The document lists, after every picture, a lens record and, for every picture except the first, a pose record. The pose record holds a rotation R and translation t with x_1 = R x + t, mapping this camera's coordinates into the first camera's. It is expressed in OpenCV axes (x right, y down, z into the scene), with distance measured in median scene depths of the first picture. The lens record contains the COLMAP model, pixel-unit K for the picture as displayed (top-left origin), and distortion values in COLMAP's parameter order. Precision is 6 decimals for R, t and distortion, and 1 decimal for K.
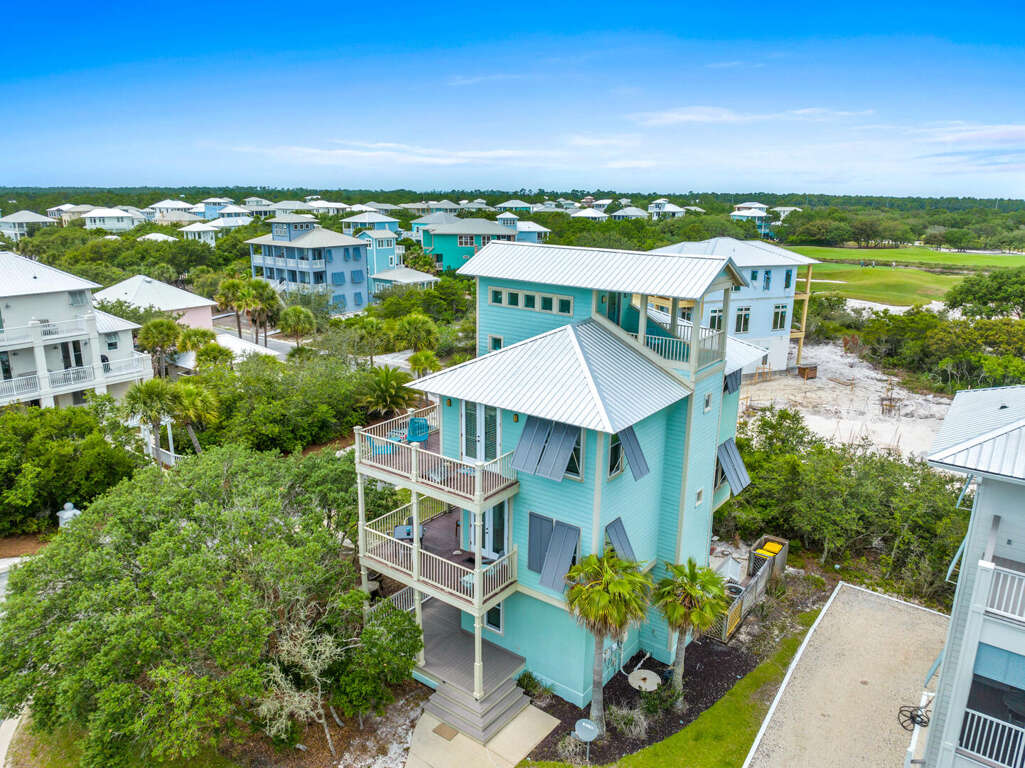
lens RADIAL K [[735.5, 0, 507.2], [0, 735.5, 408.0], [0, 0, 1]] dist [-0.027295, 0.003639]
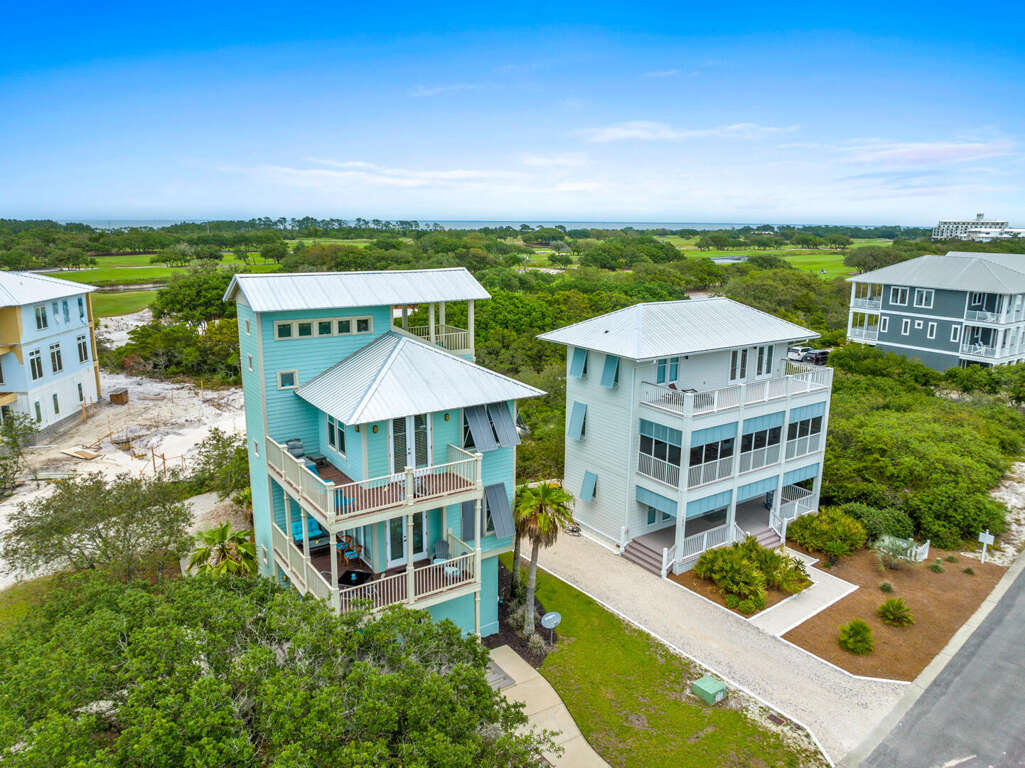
lens RADIAL K [[728.1, 0, 512.5], [0, 728.1, 384.0], [0, 0, 1]] dist [-0.027923, 0.001448]
pose [[0.326940, -0.219726, 0.919147, -0.831080], [0.272983, 0.953093, 0.130741, -0.129660], [-0.904760, 0.208167, 0.371586, 0.390953]]
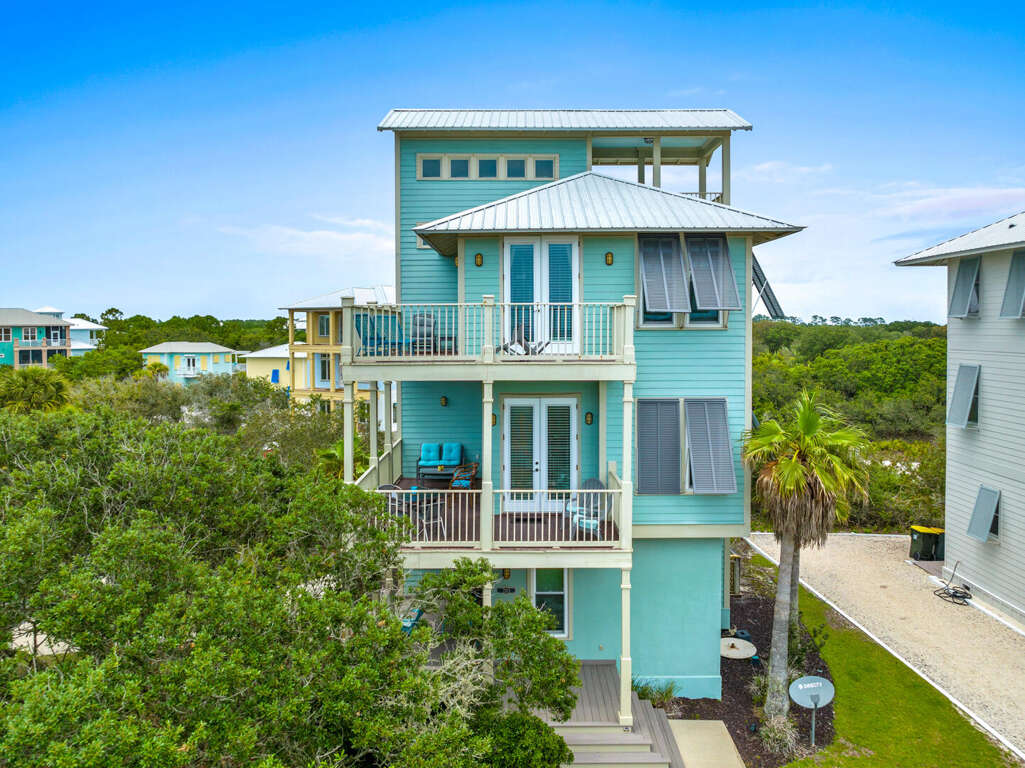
lens RADIAL K [[754.5, 0, 509.9], [0, 754.5, 342.1], [0, 0, 1]] dist [-0.035337, 0.001910]
pose [[0.803048, -0.028844, 0.595216, -0.401972], [0.186843, 0.960649, -0.205530, 0.179960], [-0.565865, 0.276262, 0.776837, 0.441471]]
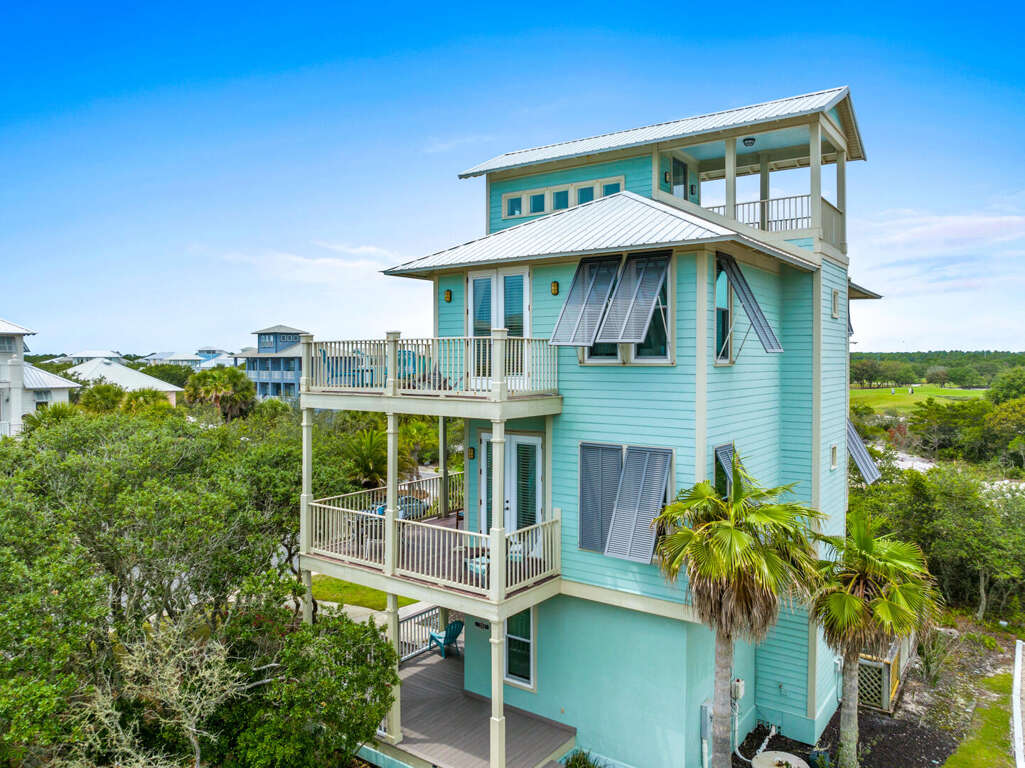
lens RADIAL K [[740.7, 0, 512.5], [0, 740.7, 384.0], [0, 0, 1]] dist [-0.054792, 0.042723]
pose [[0.999853, -0.010571, 0.013465, -0.028234], [0.013758, 0.964249, -0.264640, 0.217185], [-0.010186, 0.264786, 0.964253, 0.344537]]
